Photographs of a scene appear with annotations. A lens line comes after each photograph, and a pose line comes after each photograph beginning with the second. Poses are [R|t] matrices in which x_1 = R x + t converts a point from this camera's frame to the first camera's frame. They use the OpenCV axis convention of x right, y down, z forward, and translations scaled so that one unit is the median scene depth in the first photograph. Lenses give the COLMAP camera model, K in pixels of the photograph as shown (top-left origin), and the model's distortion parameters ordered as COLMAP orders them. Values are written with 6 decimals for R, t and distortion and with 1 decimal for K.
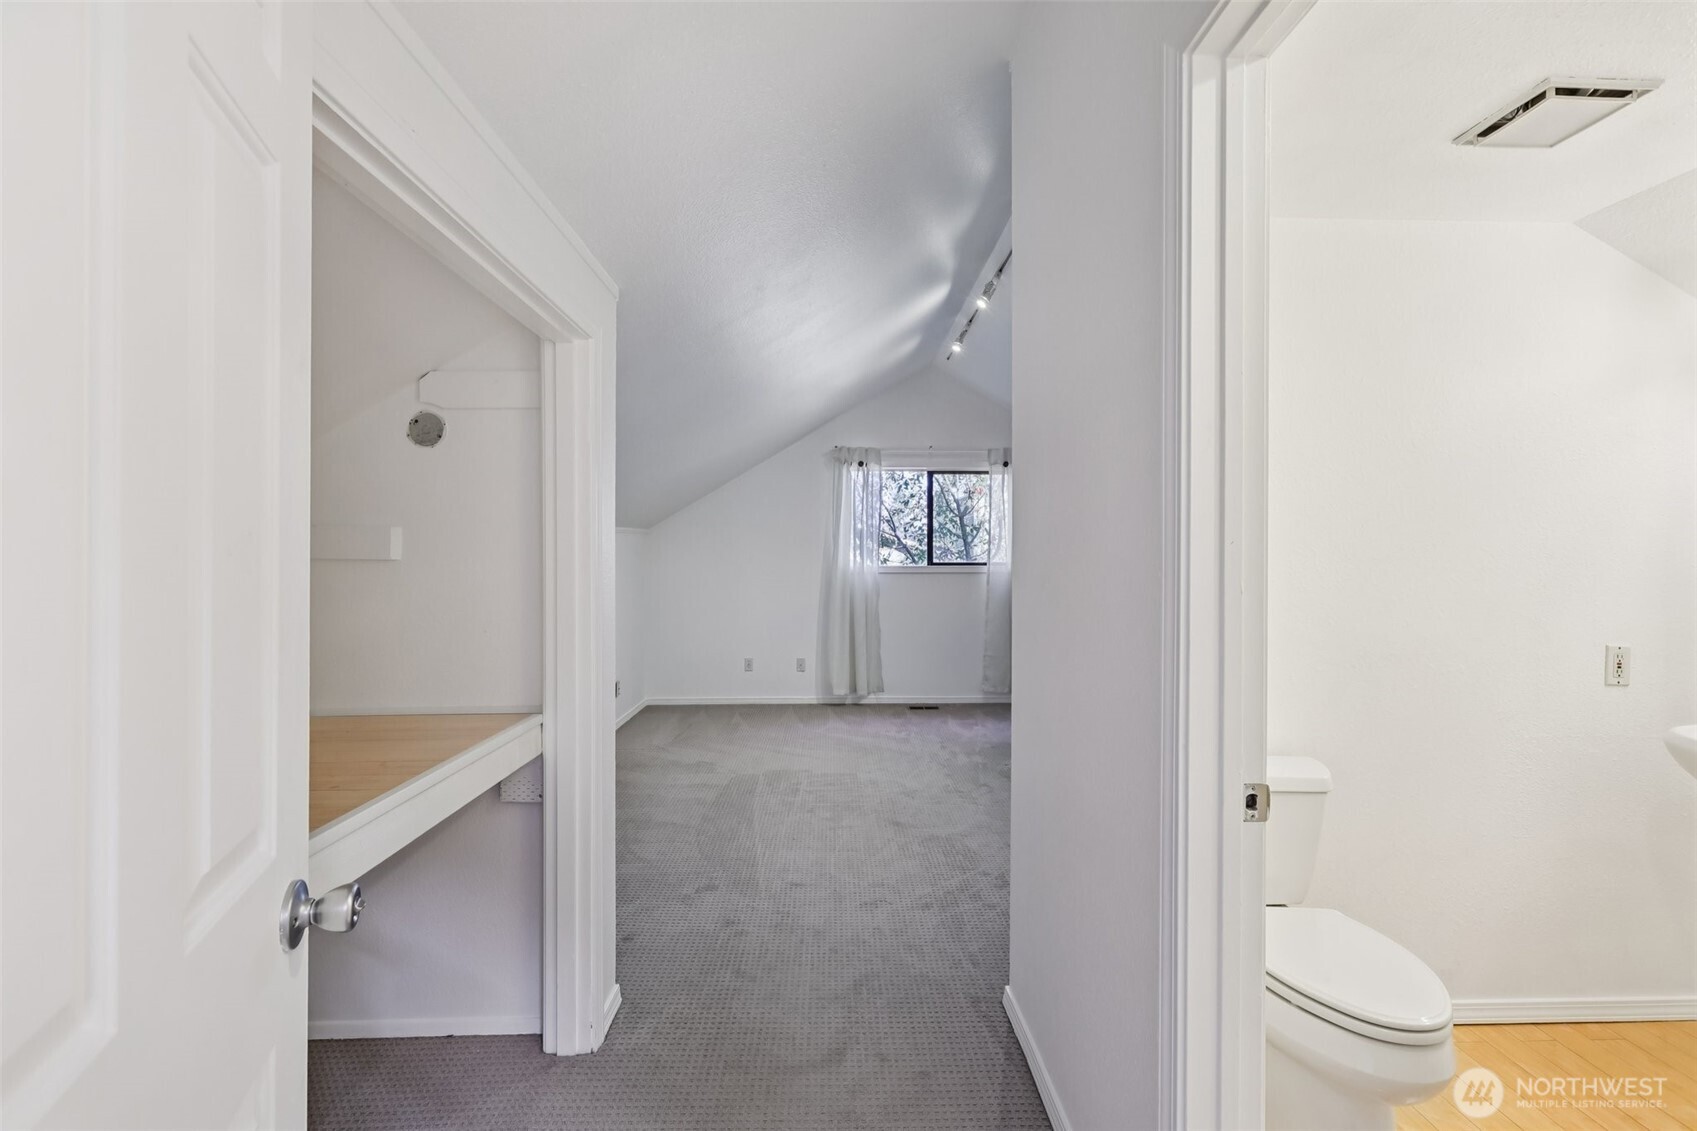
lens RADIAL K [[763.3, 0, 844.3], [0, 763.3, 564.2], [0, 0, 1]] dist [0.005539, 0.002212]
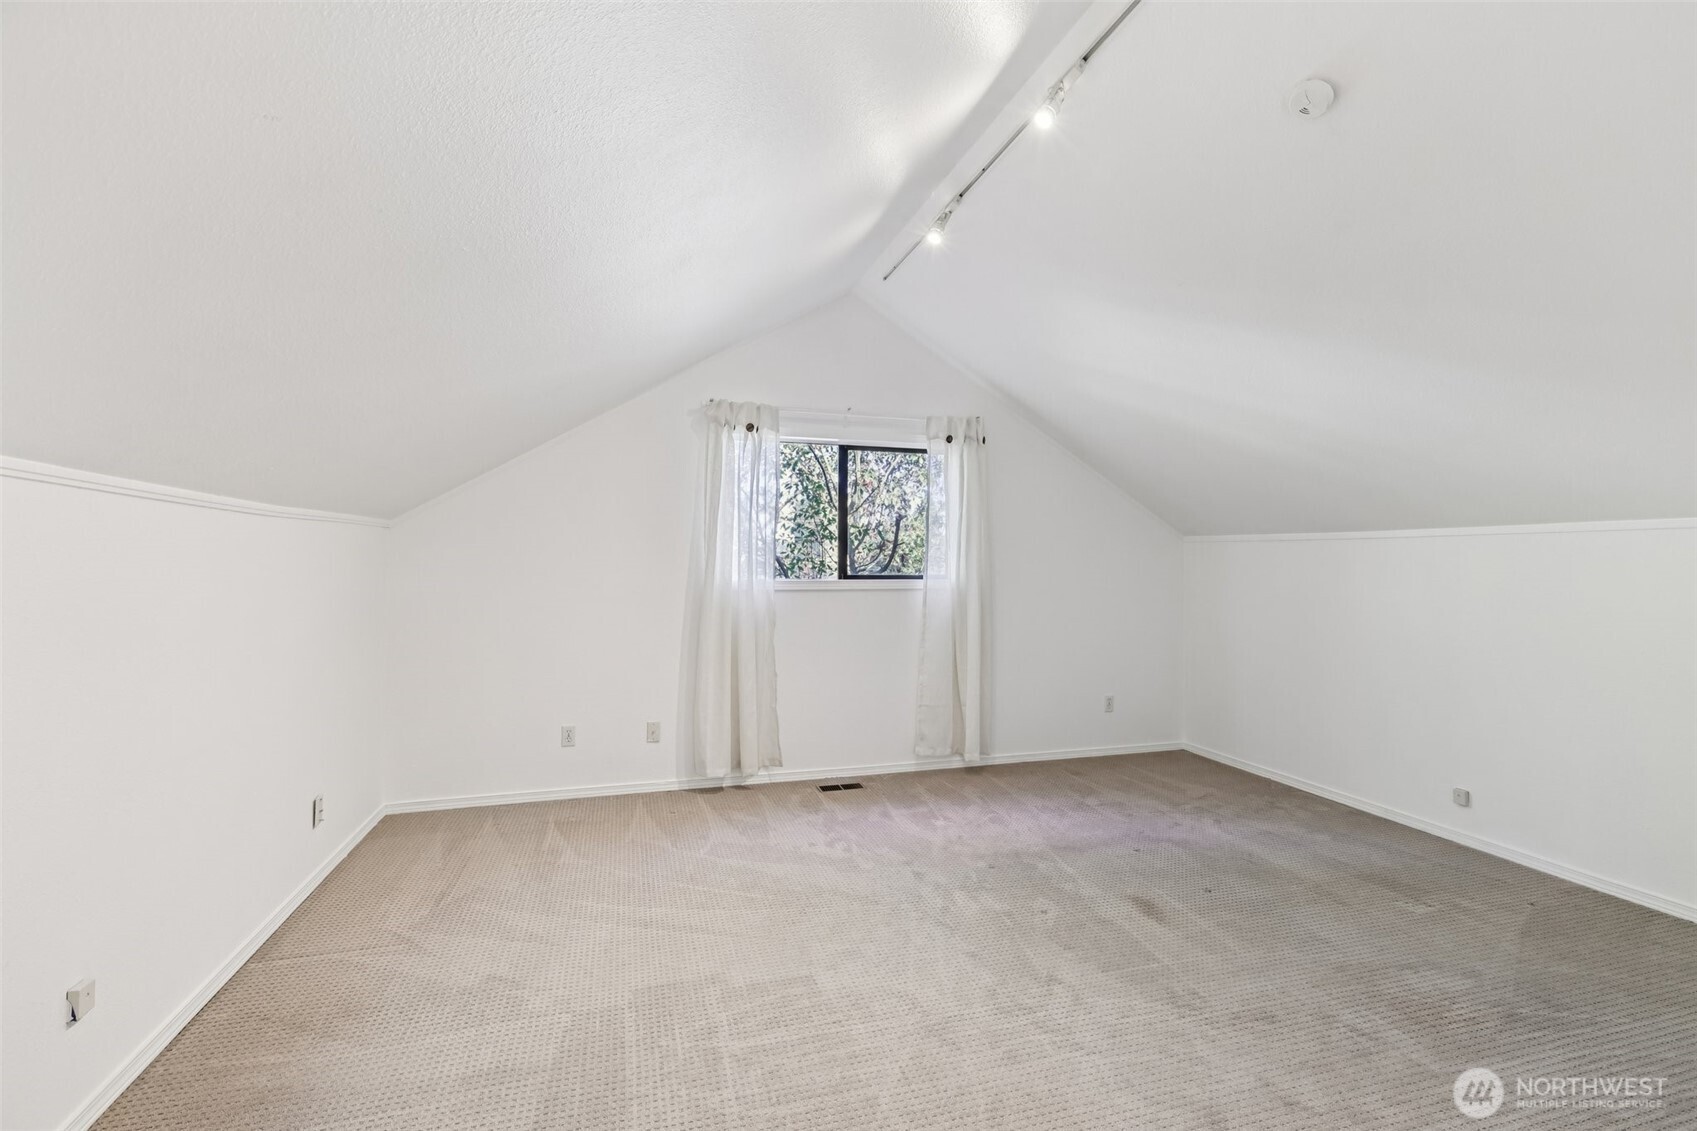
lens RADIAL K [[763.3, 0, 860.6], [0, 763.3, 570.5], [0, 0, 1]] dist [0.005539, 0.002212]
pose [[0.960766, 0.001563, 0.277355, -0.069720], [-0.000934, 0.999997, -0.002400, -0.005250], [-0.277358, 0.002047, 0.960765, 0.329702]]
